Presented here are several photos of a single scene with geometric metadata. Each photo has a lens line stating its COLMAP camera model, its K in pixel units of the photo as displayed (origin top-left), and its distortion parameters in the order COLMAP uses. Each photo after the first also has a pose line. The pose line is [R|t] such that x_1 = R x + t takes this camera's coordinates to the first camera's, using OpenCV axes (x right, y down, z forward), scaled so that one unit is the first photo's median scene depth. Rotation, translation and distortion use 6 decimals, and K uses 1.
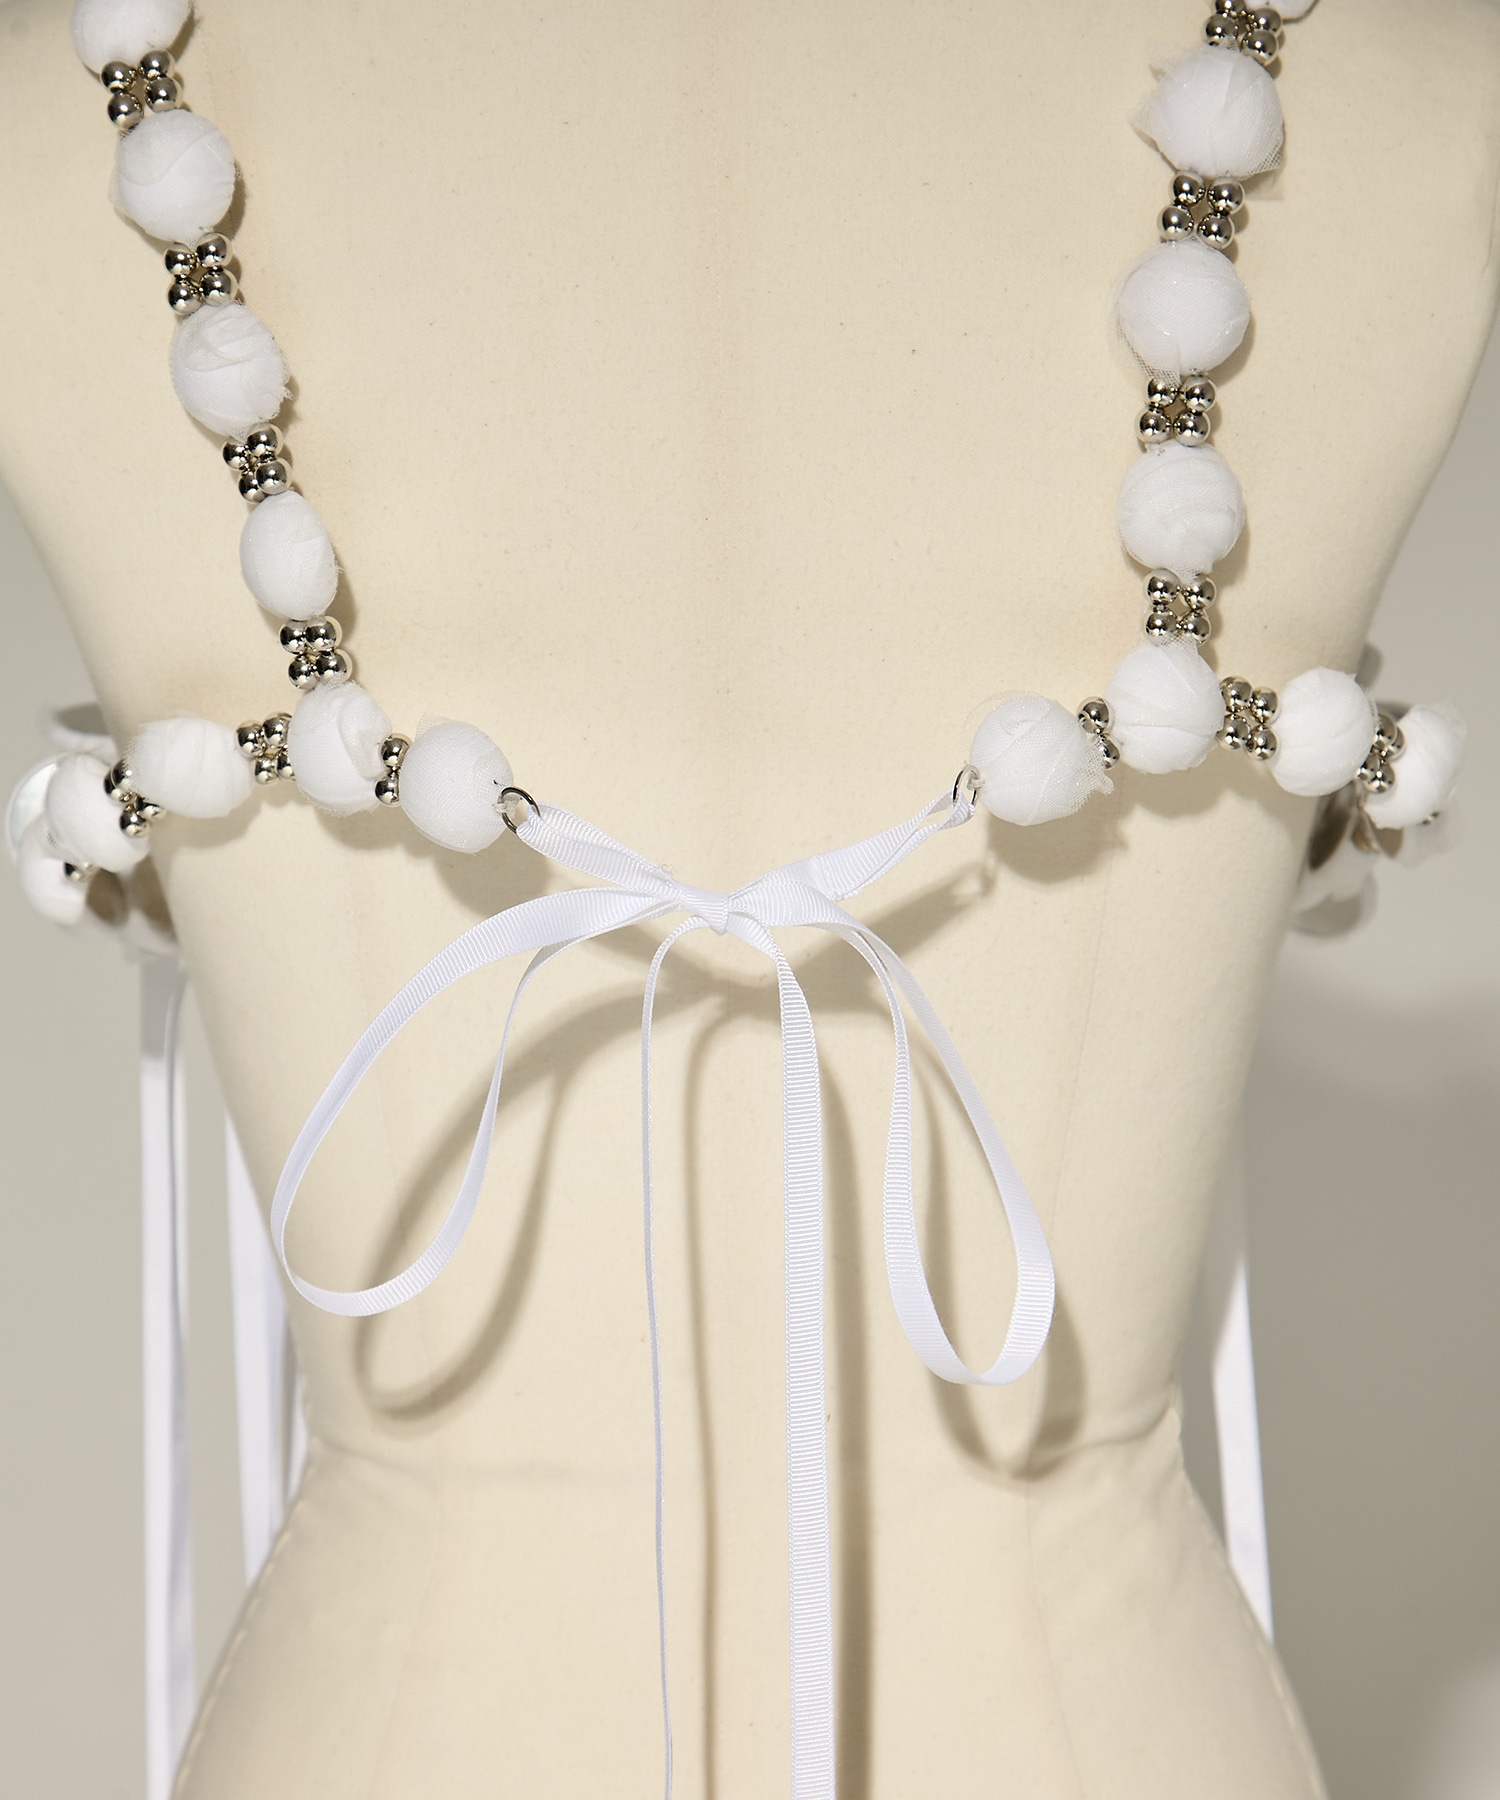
lens RADIAL K [[4389.0, 0, 750.0], [0, 4389.0, 900.0], [0, 0, 1]] dist [0.039382, 0.297939]
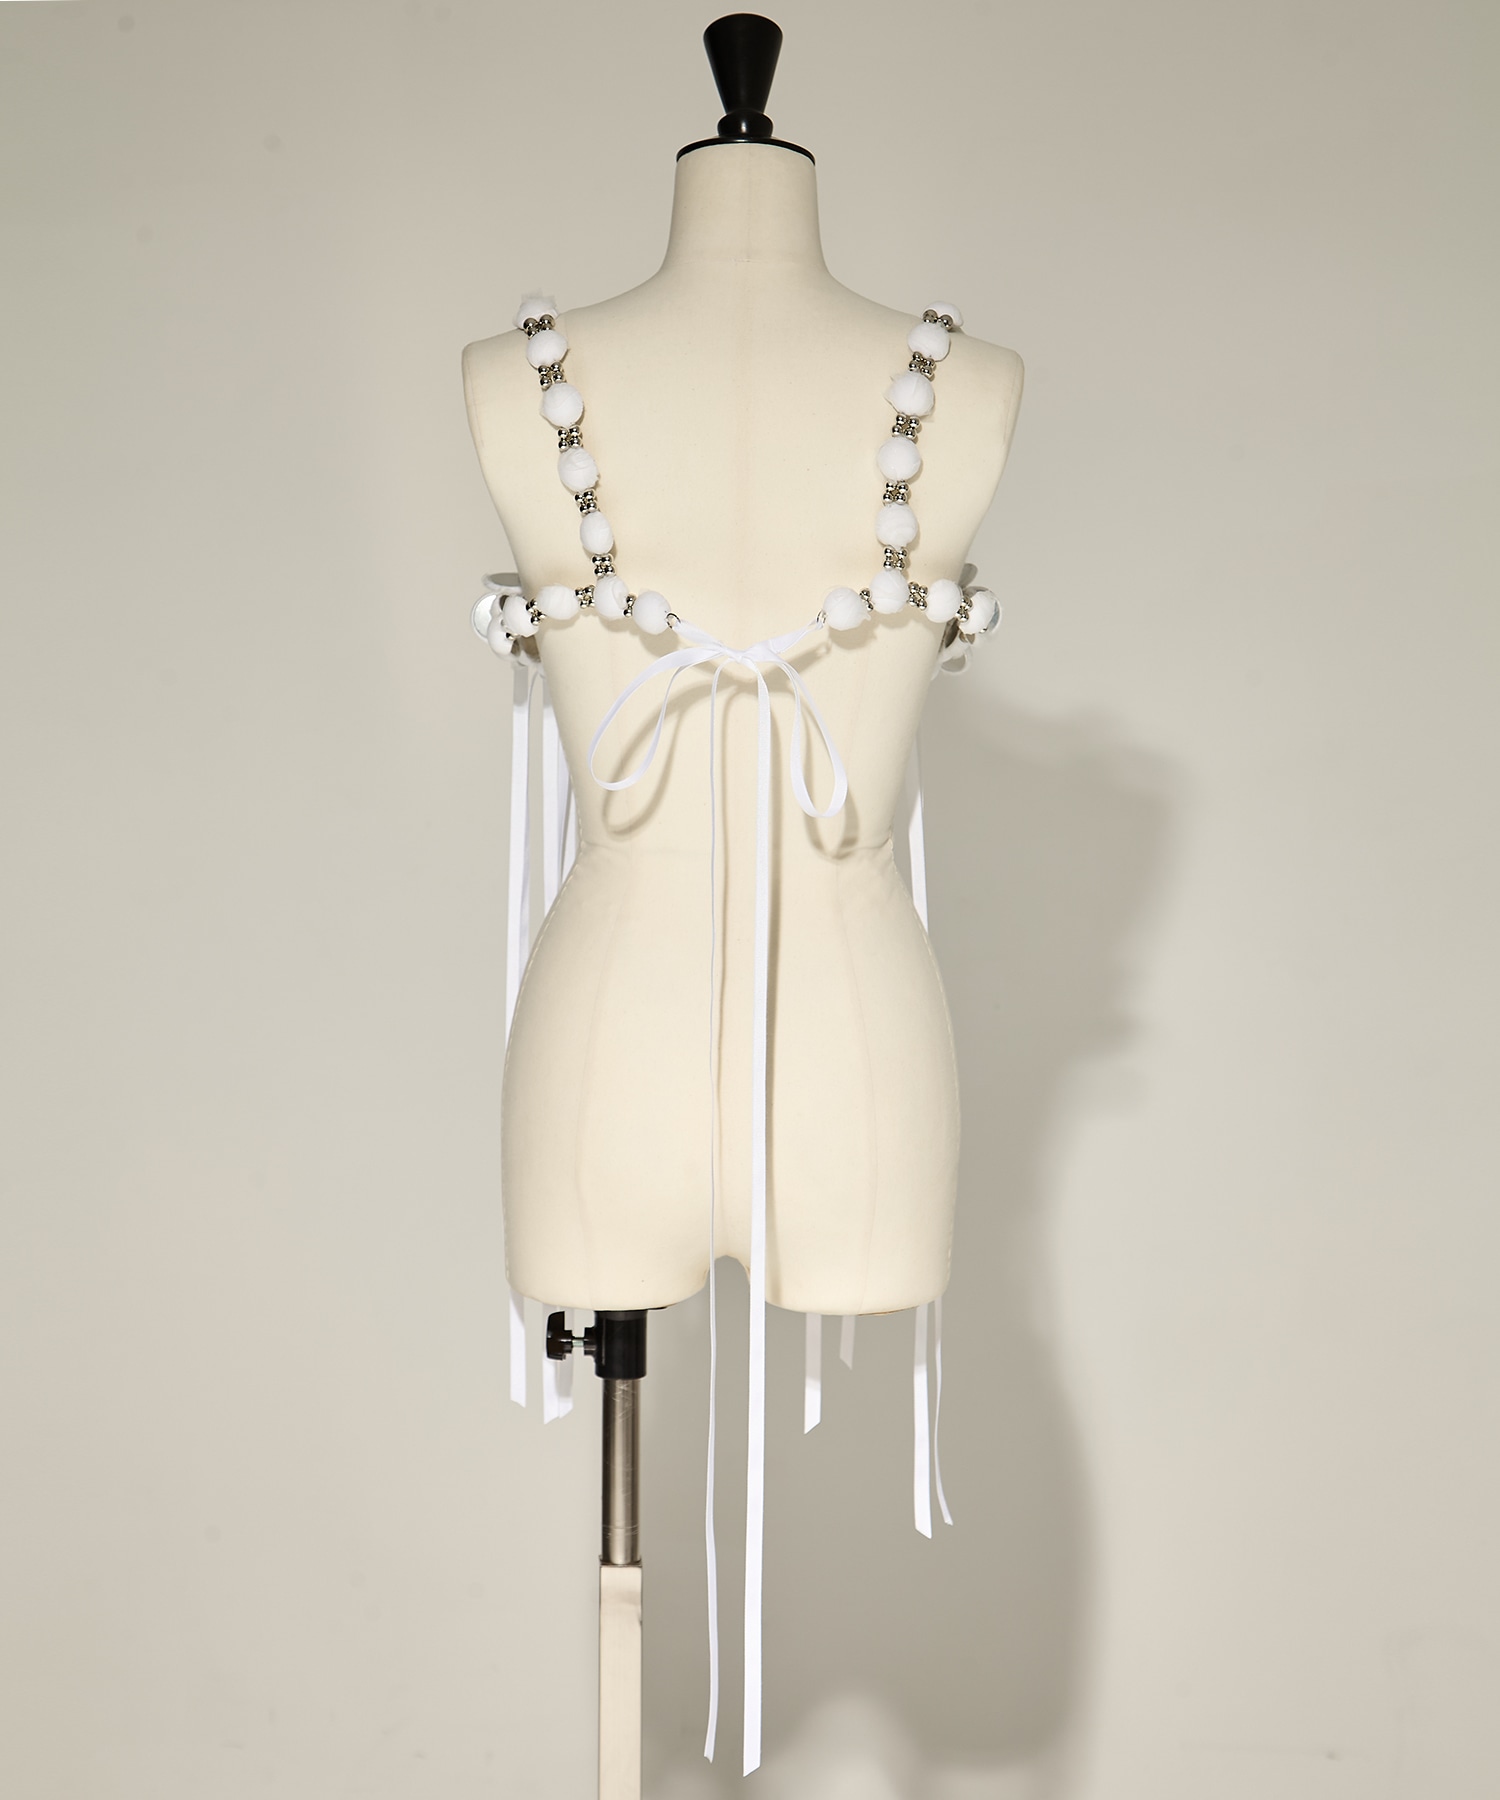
lens RADIAL K [[4389.0, 0, 750.0], [0, 4389.0, 900.0], [0, 0, 1]] dist [0.039382, 0.297939]
pose [[0.999303, 0.025705, 0.027059, -0.073723], [-0.027267, 0.997883, 0.059046, -0.008552], [-0.025484, -0.059743, 0.997888, -1.945846]]
